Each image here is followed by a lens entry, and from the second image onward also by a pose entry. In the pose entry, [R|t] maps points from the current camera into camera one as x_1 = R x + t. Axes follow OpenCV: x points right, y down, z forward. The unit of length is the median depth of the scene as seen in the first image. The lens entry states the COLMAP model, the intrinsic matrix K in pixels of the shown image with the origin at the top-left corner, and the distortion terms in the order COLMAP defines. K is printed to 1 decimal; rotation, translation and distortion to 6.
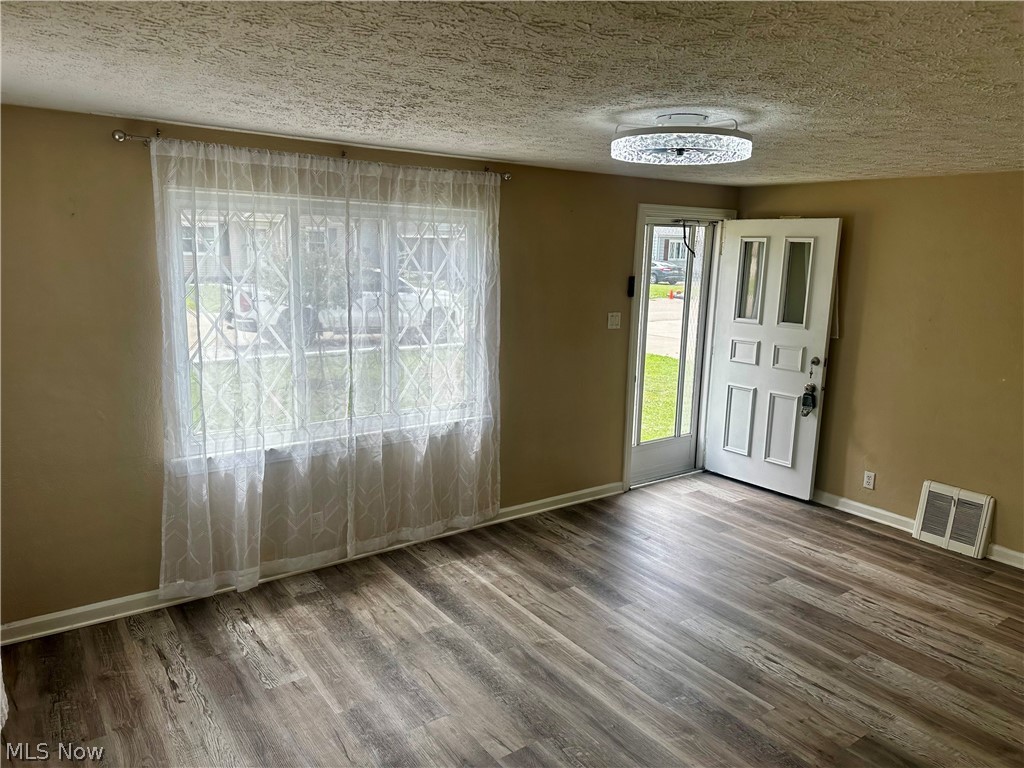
lens RADIAL K [[722.7, 0, 512.2], [0, 722.7, 385.7], [0, 0, 1]] dist [0.011850, -0.029660]
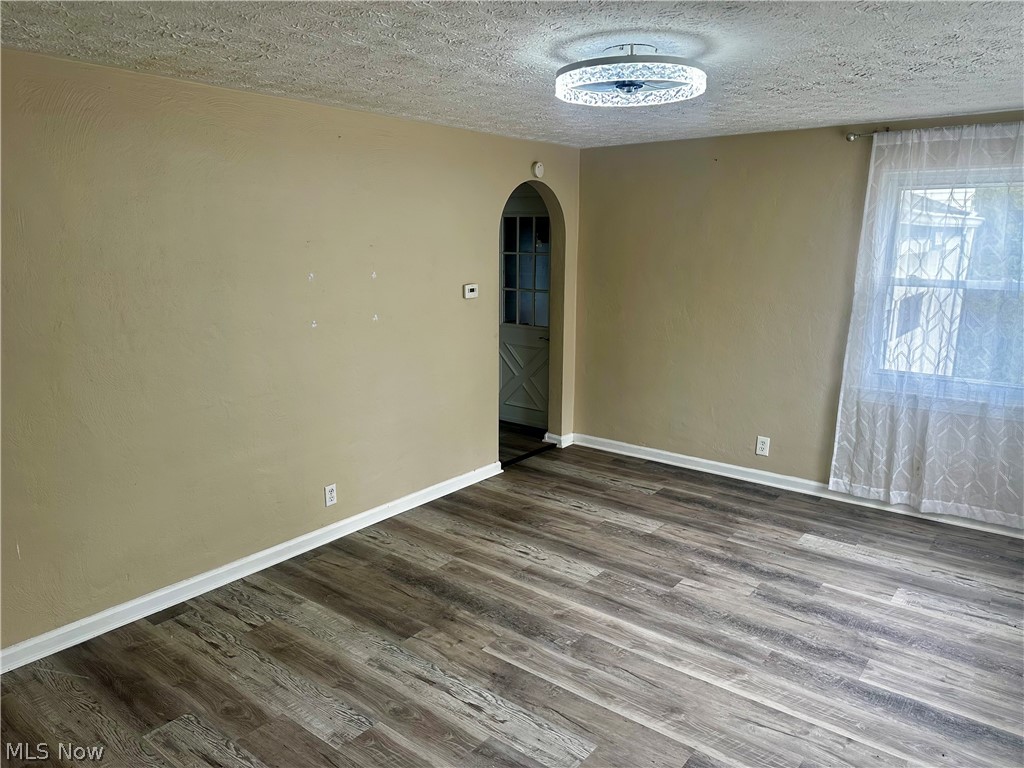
lens RADIAL K [[722.7, 0, 513.0], [0, 722.7, 383.8], [0, 0, 1]] dist [0.011850, -0.029660]
pose [[-0.963789, 0.024164, -0.265571, 0.546123], [-0.079269, 0.924909, 0.371833, -0.266385], [0.254614, 0.379420, -0.889501, 1.661869]]
